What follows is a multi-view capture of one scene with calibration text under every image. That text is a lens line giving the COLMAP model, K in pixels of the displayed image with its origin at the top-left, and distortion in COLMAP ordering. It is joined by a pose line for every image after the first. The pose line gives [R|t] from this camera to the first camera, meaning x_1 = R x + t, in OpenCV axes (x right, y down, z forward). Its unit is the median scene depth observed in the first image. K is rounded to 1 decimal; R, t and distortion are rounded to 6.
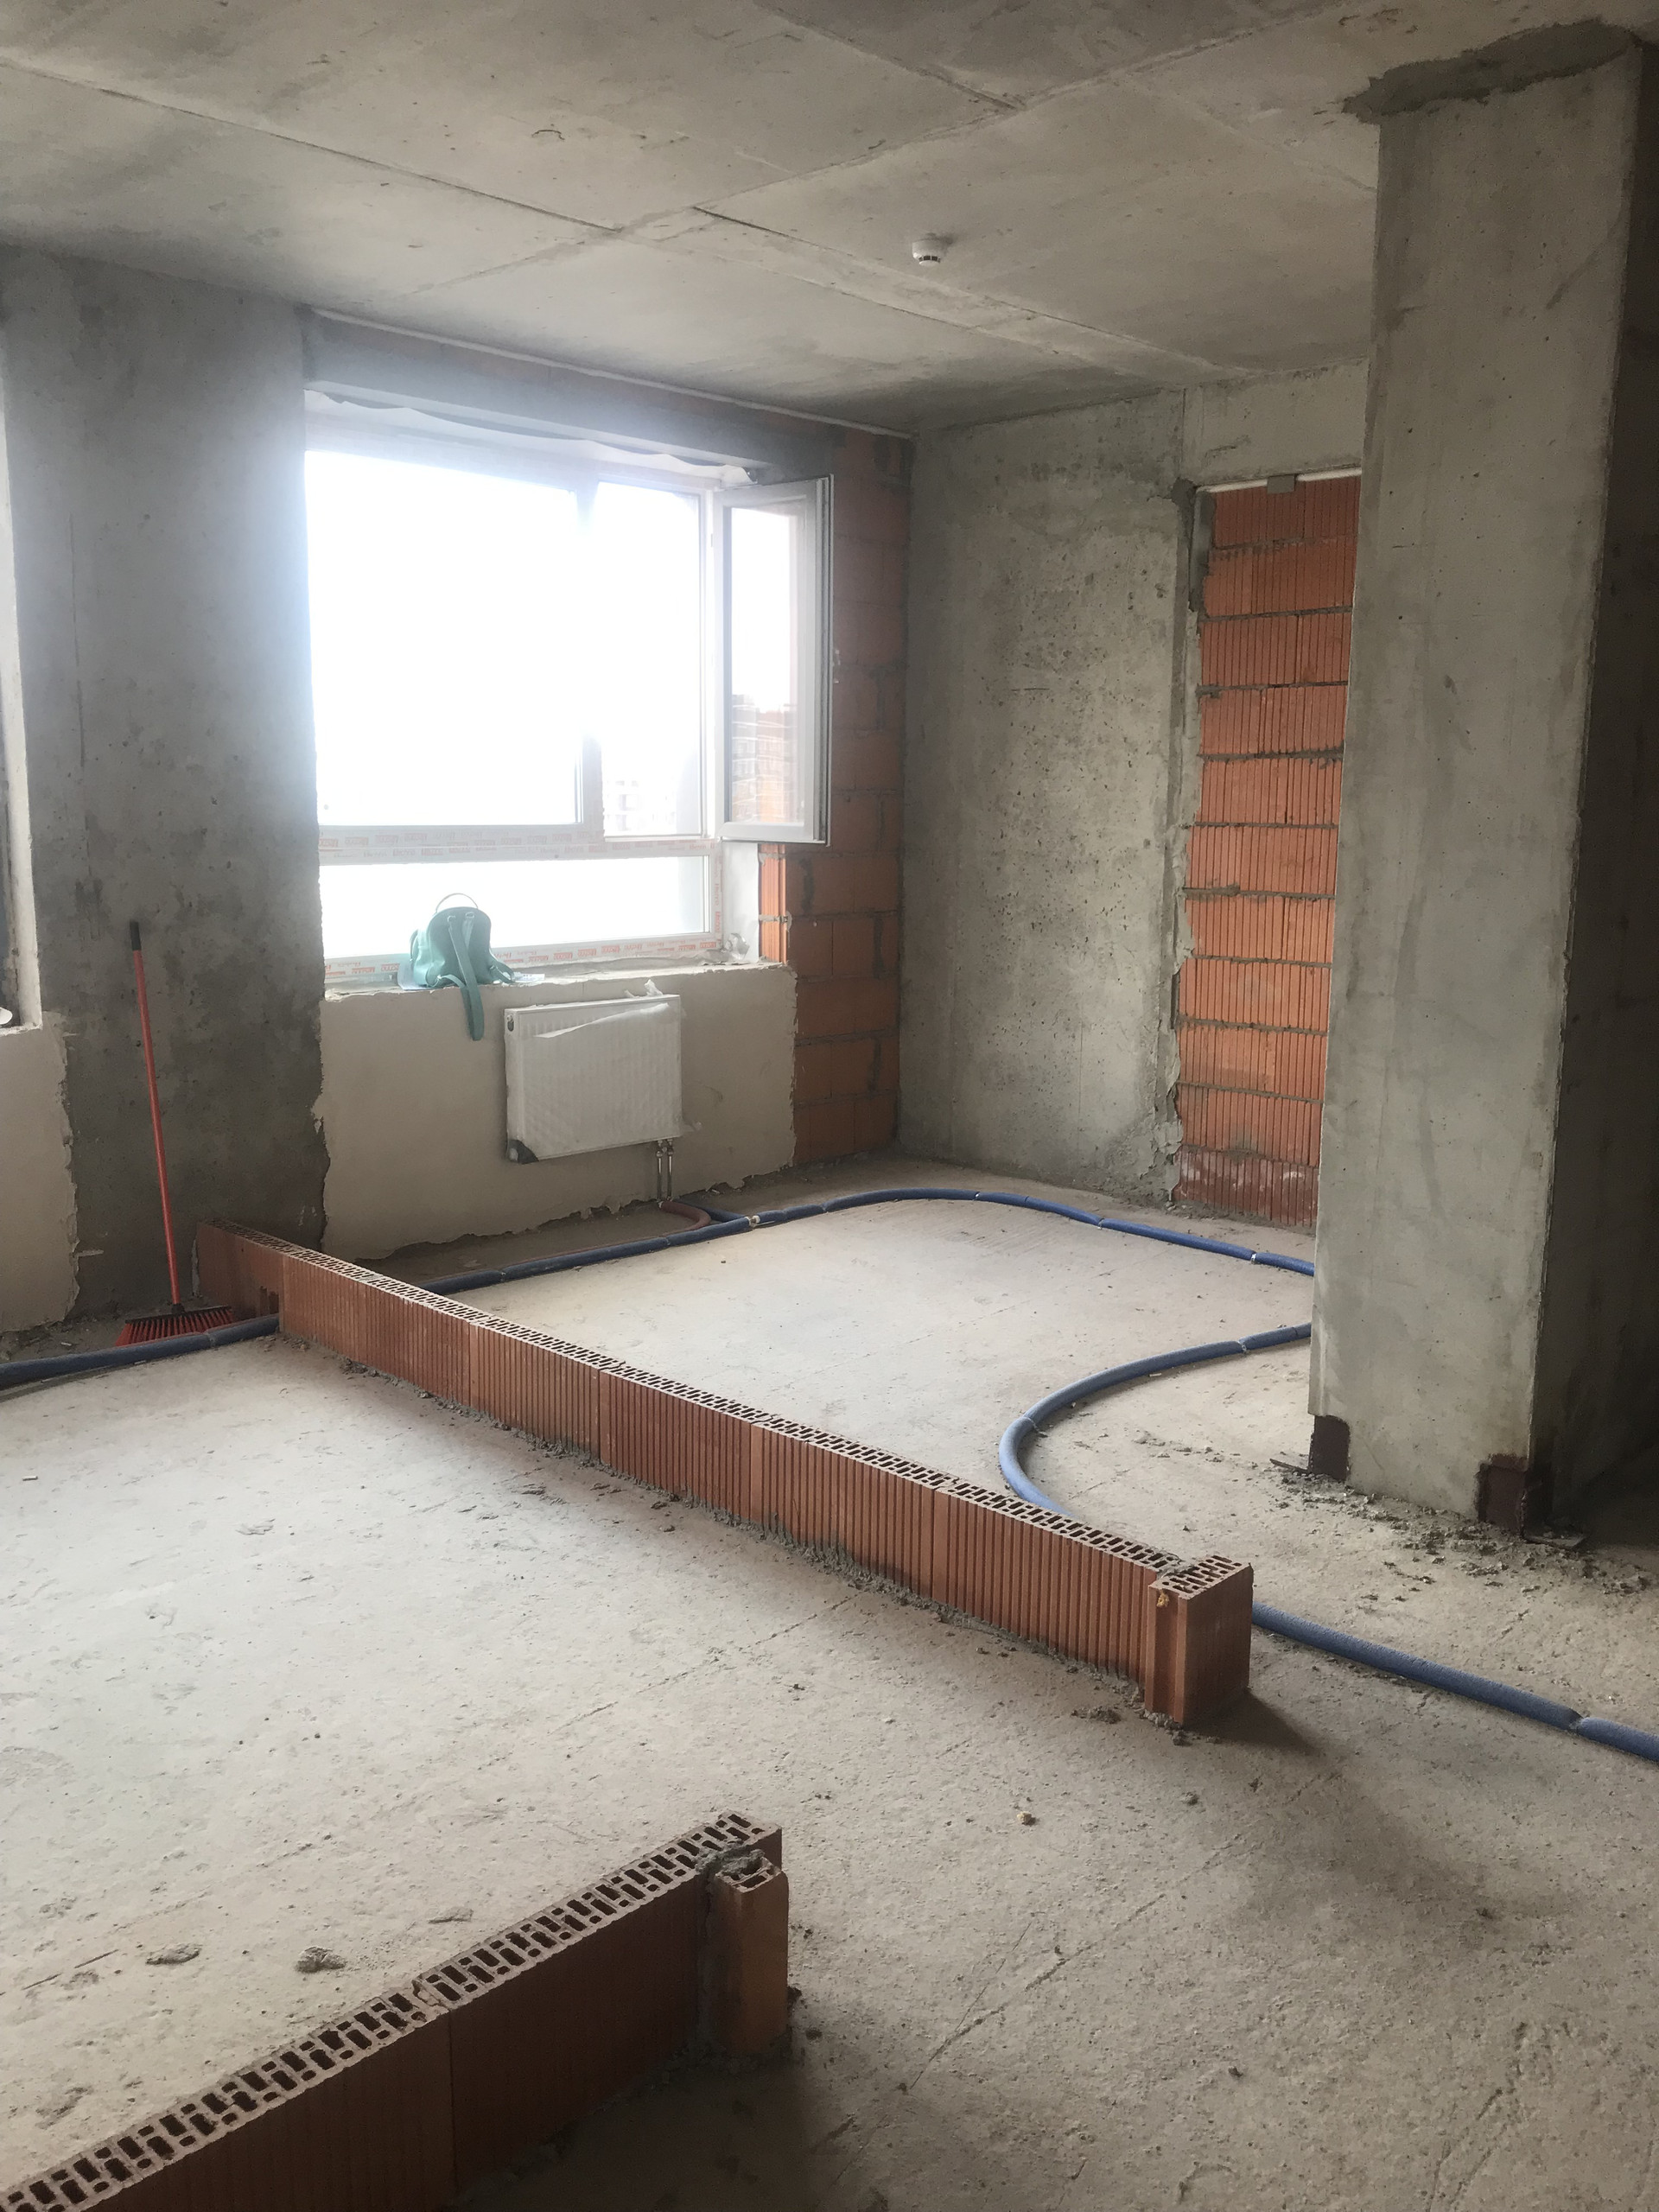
lens RADIAL K [[1795.3, 0, 829.5], [0, 1795.3, 1106.0], [0, 0, 1]] dist [0.001872, 0.000095]
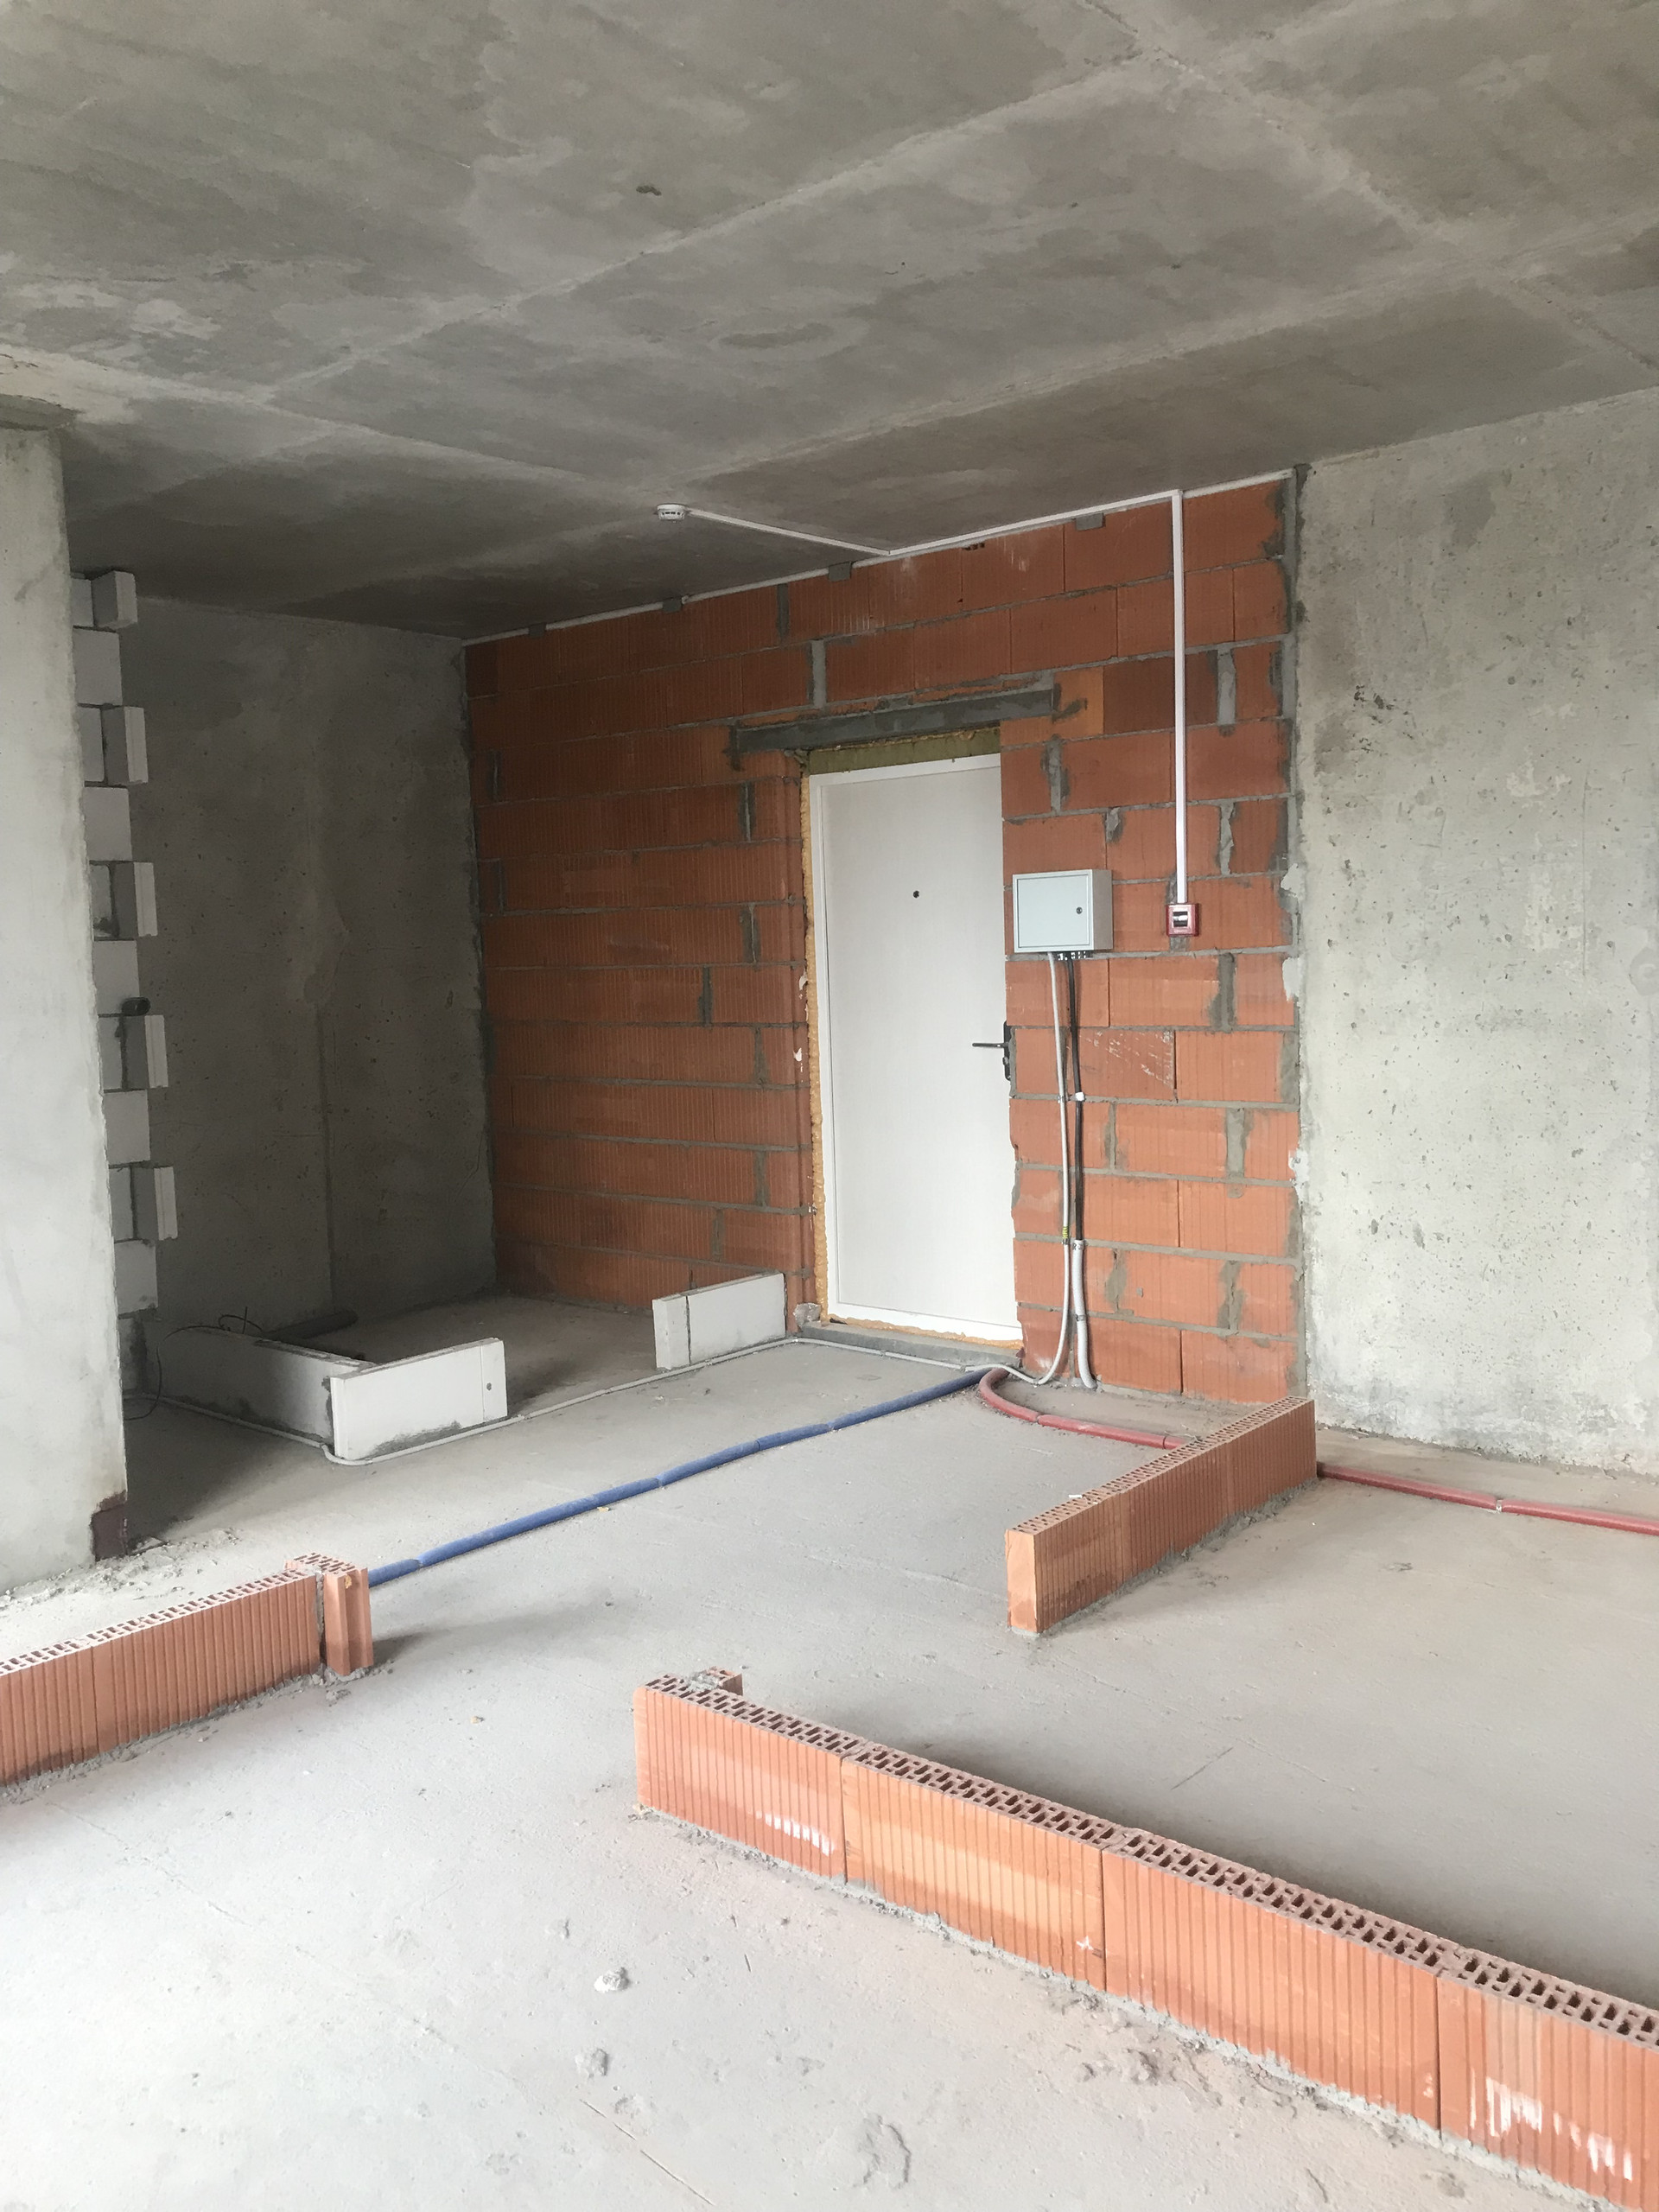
lens RADIAL K [[1784.9, 0, 829.5], [0, 1784.9, 1106.0], [0, 0, 1]] dist [0.105688, -0.199020]
pose [[-0.050249, -0.096240, 0.994089, -0.943357], [0.201849, 0.973828, 0.104481, -0.108572], [-0.978127, 0.205906, -0.029508, 0.537632]]
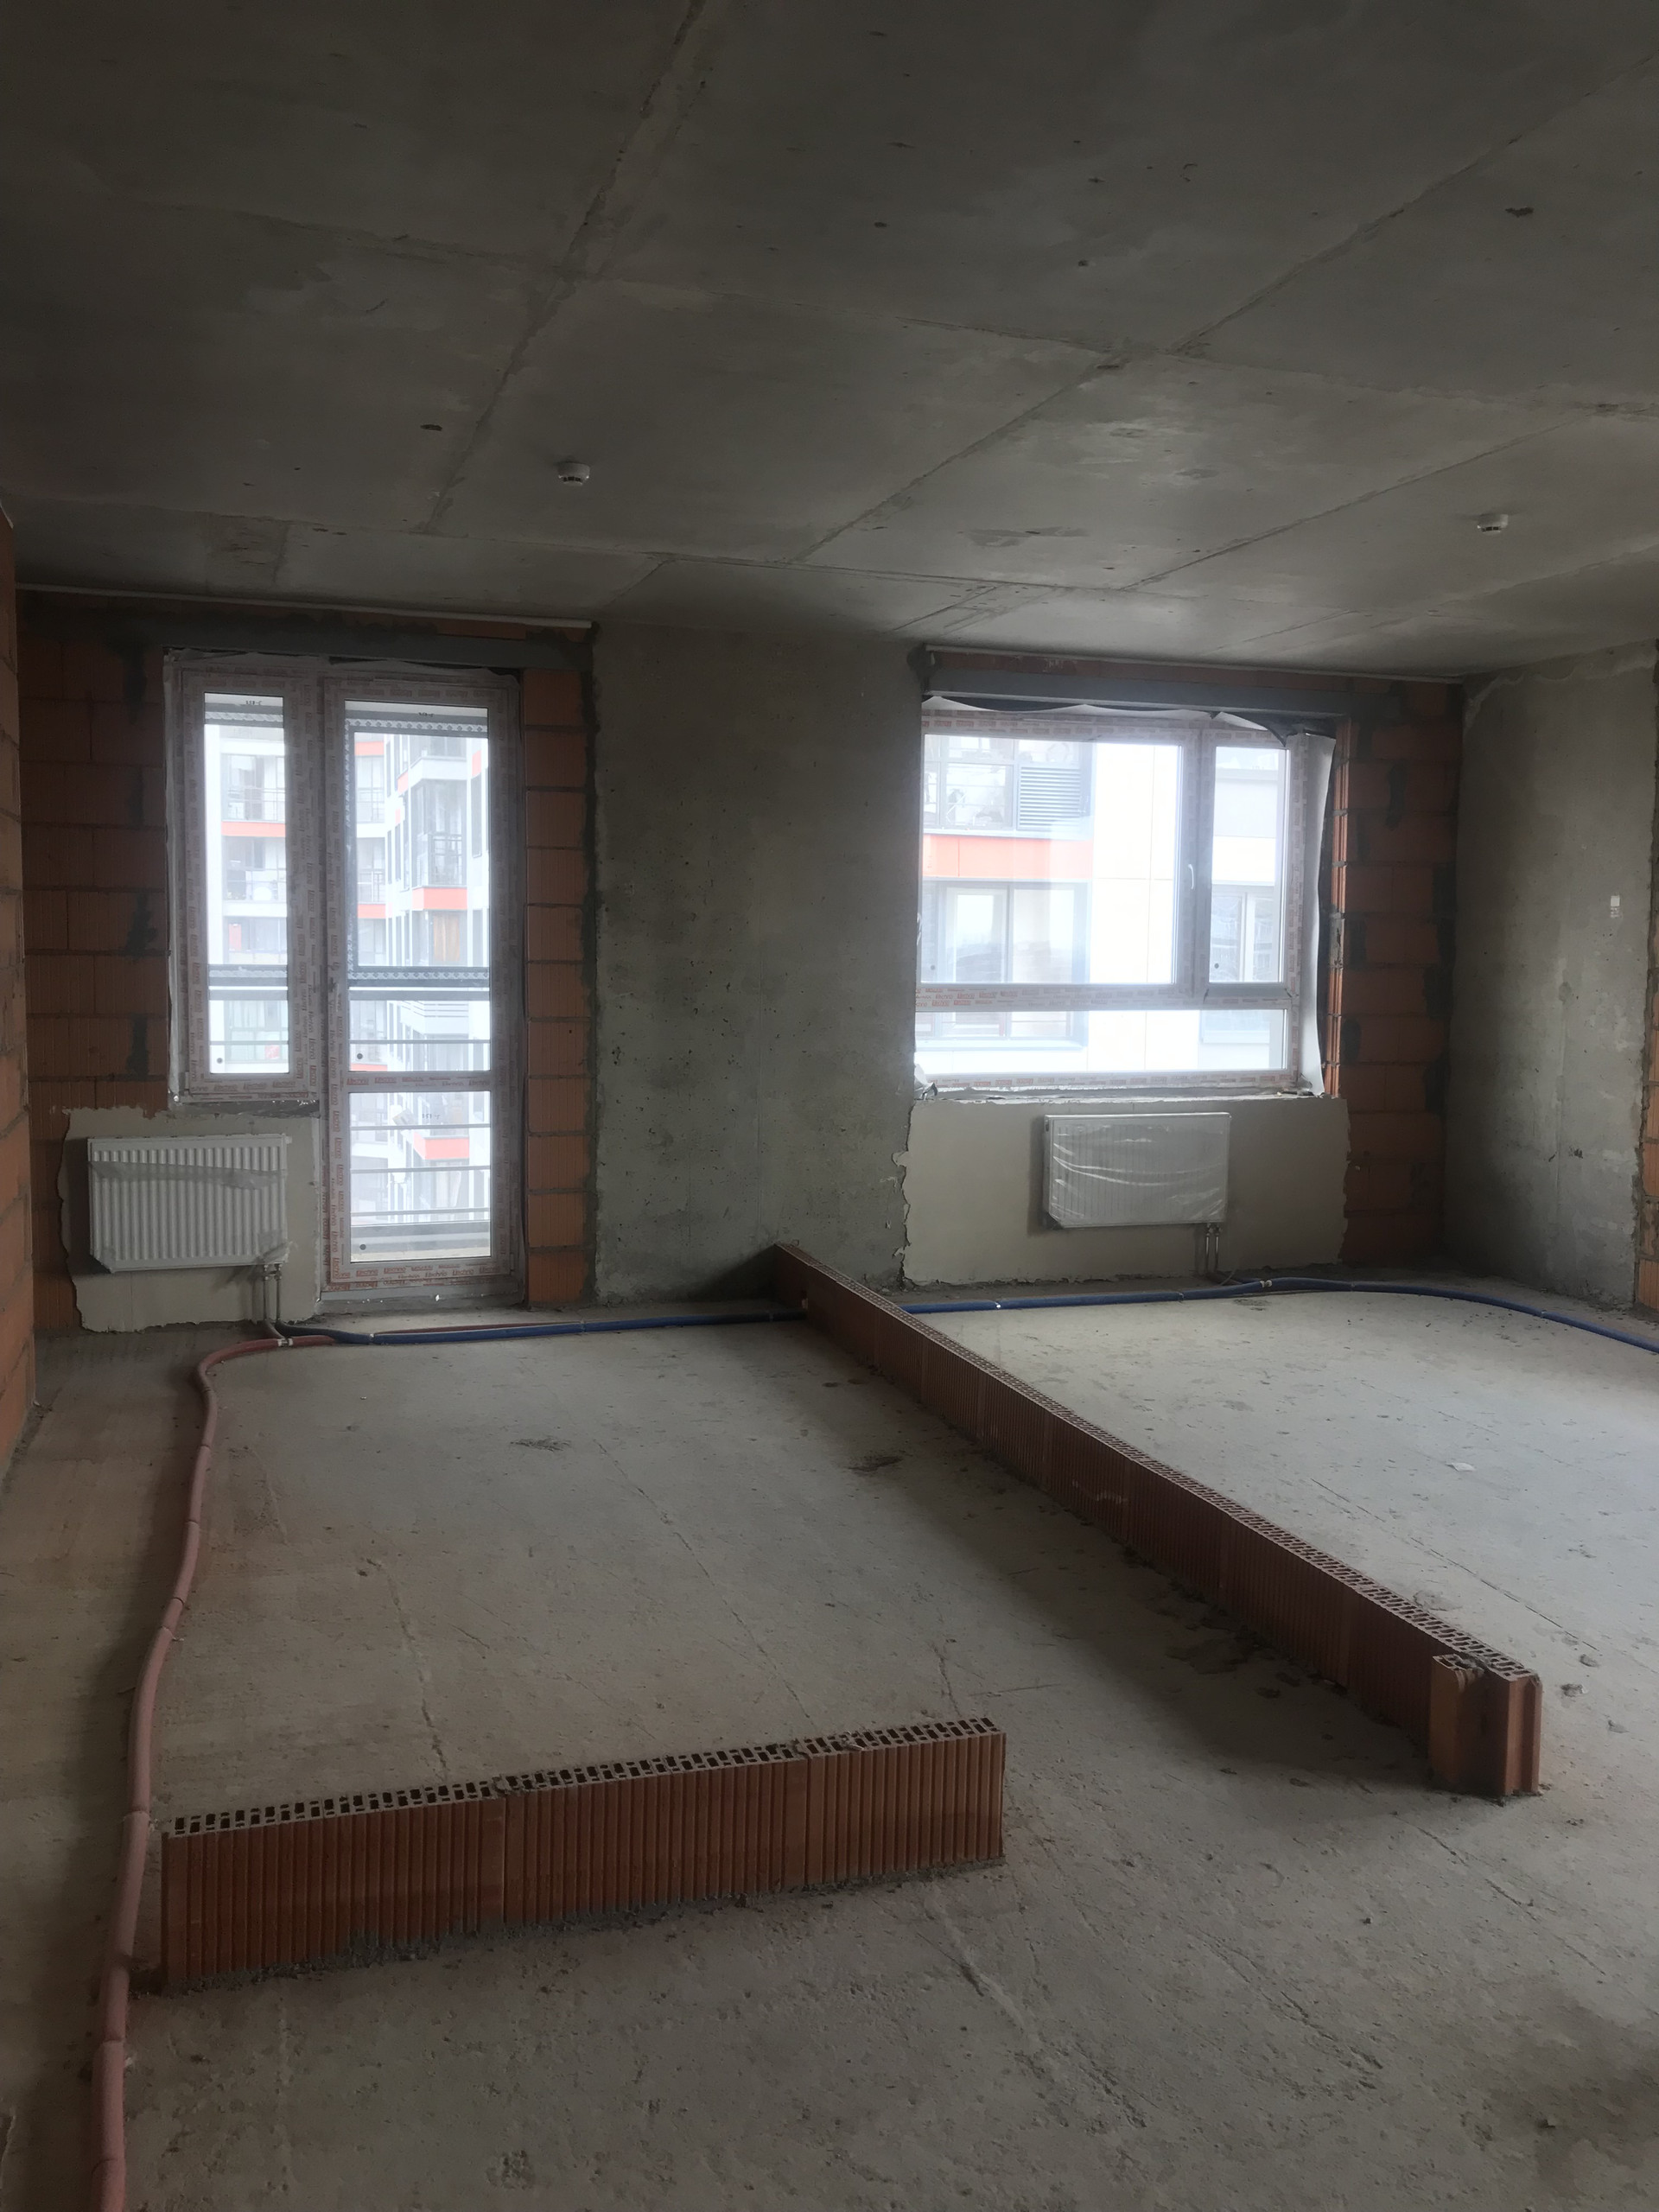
lens RADIAL K [[1784.9, 0, 829.5], [0, 1784.9, 1106.0], [0, 0, 1]] dist [0.105688, -0.199020]
pose [[-0.460827, 0.071700, -0.884589, 0.988573], [-0.164149, 0.972648, 0.164351, -0.136241], [0.872177, 0.220941, -0.436453, 0.694158]]
